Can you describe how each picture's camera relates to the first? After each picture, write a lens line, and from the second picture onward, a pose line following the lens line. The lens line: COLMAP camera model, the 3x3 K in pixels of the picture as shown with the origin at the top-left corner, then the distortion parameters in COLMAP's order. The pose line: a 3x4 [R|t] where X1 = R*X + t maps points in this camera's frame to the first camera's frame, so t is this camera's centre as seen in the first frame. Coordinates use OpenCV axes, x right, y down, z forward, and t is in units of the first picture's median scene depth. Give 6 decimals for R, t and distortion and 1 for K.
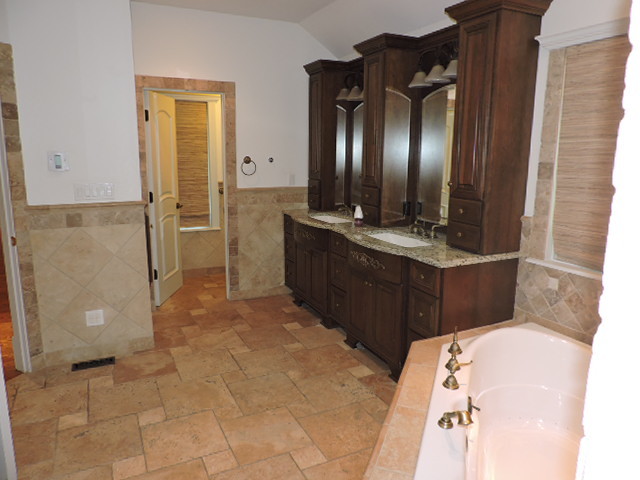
lens RADIAL K [[459.3, 0, 321.6], [0, 459.3, 236.2], [0, 0, 1]] dist [-0.002530, 0.002668]
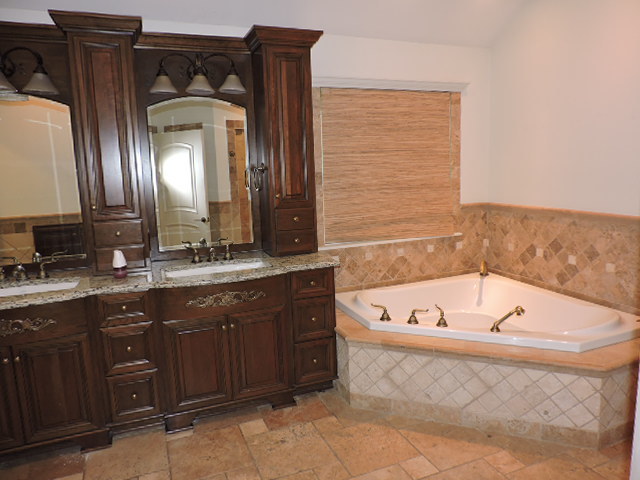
lens RADIAL K [[459.3, 0, 321.6], [0, 459.3, 242.6], [0, 0, 1]] dist [-0.002530, 0.002668]
pose [[0.074676, -0.174370, 0.981845, -0.683455], [0.217187, 0.963802, 0.154647, -0.138002], [-0.973269, 0.201696, 0.109844, 0.728433]]
